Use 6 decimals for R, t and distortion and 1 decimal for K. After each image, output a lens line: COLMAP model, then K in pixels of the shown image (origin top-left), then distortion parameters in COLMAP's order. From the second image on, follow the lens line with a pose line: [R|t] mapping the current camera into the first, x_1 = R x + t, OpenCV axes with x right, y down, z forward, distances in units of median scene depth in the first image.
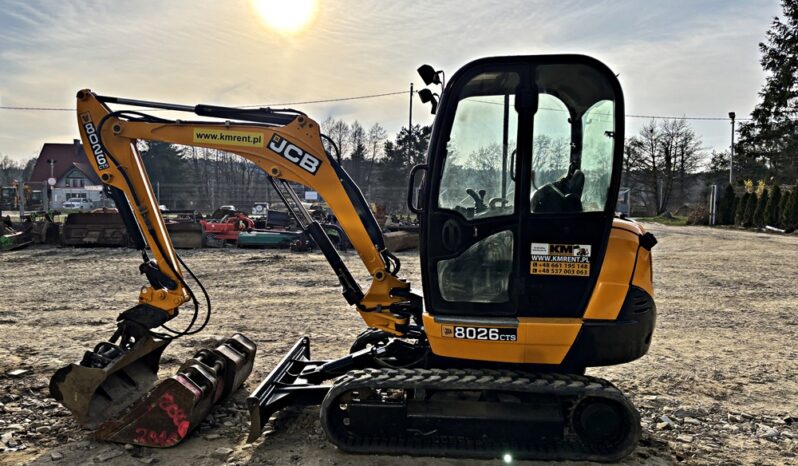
lens RADIAL K [[598.1, 0, 388.2], [0, 598.1, 232.0], [0, 0, 1]] dist [0.117206, -0.135301]
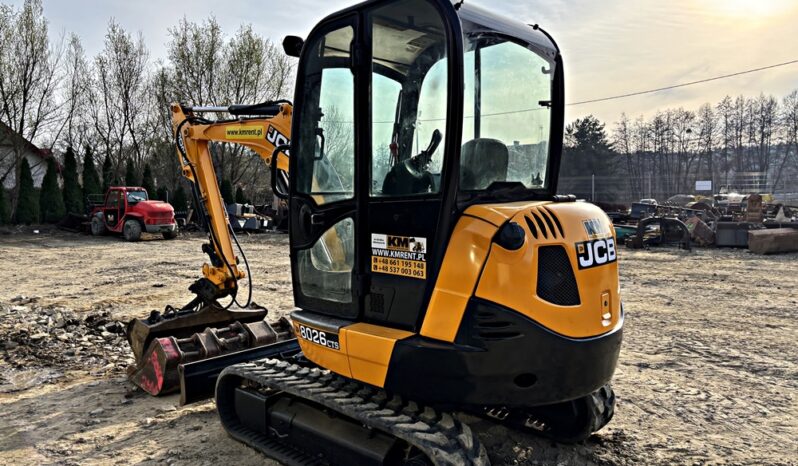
lens RADIAL K [[602.3, 0, 394.6], [0, 602.3, 224.7], [0, 0, 1]] dist [0.047977, -0.054679]
pose [[0.765554, 0.016992, -0.643147, 0.764207], [-0.018610, 0.999818, 0.004263, 0.002617], [0.643102, 0.008705, 0.765731, 0.388728]]
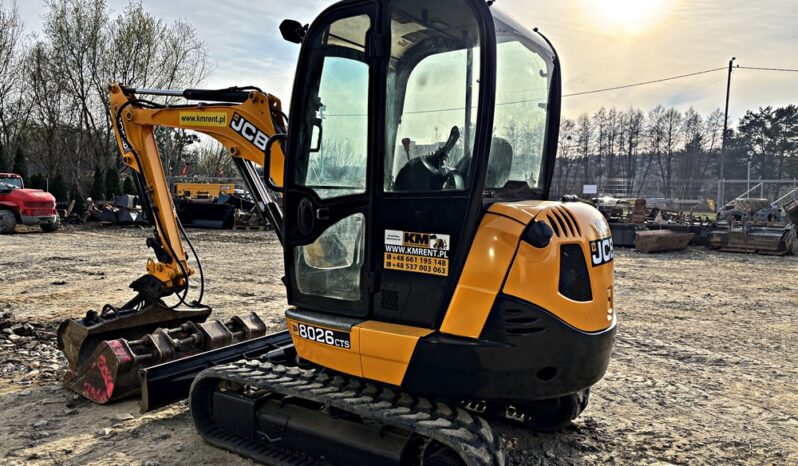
lens RADIAL K [[601.2, 0, 404.8], [0, 601.2, 232.6], [0, 0, 1]] dist [0.048646, -0.054456]
pose [[0.874726, 0.040181, -0.482948, 0.628370], [-0.036213, 0.999190, 0.017542, 0.007522], [0.483262, 0.002144, 0.875473, 0.310452]]
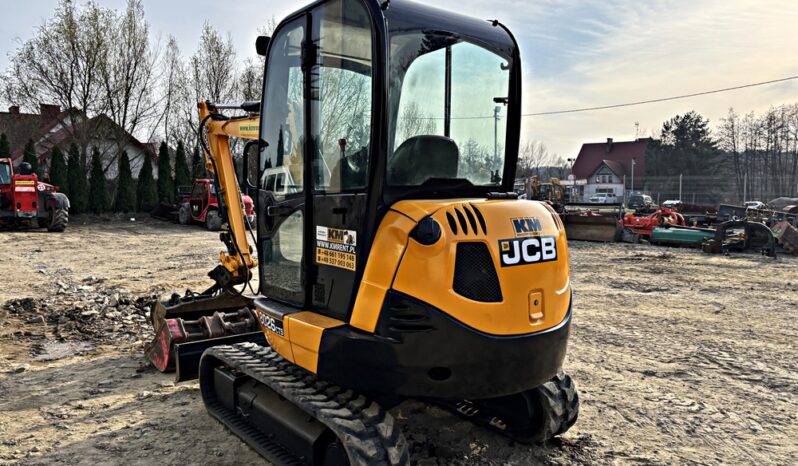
lens RADIAL K [[602.3, 0, 394.6], [0, 602.3, 224.7], [0, 0, 1]] dist [0.047977, -0.054679]
pose [[0.663545, 0.040343, -0.747048, 0.917681], [-0.043939, 0.998923, 0.014918, -0.000304], [0.746845, 0.022926, 0.664603, 0.508053]]
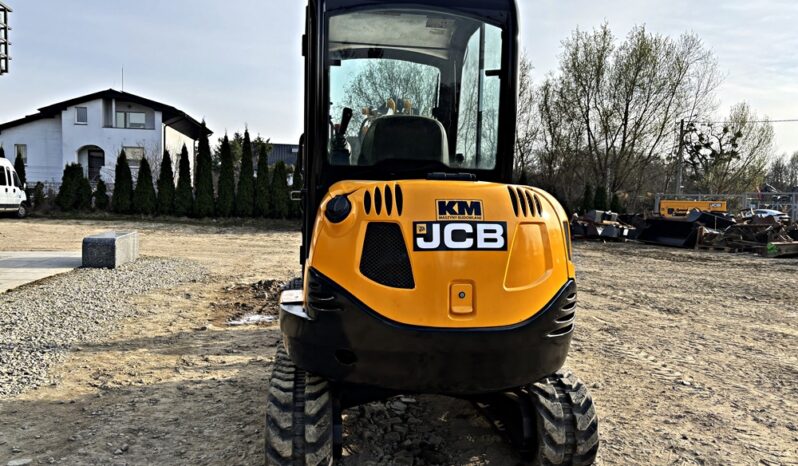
lens RADIAL K [[602.3, 0, 394.6], [0, 602.3, 224.7], [0, 0, 1]] dist [0.047977, -0.054679]
pose [[0.204207, 0.037327, -0.978216, 1.102945], [-0.077438, 0.996757, 0.021869, 0.013689], [0.975860, 0.071285, 0.206435, 0.918791]]
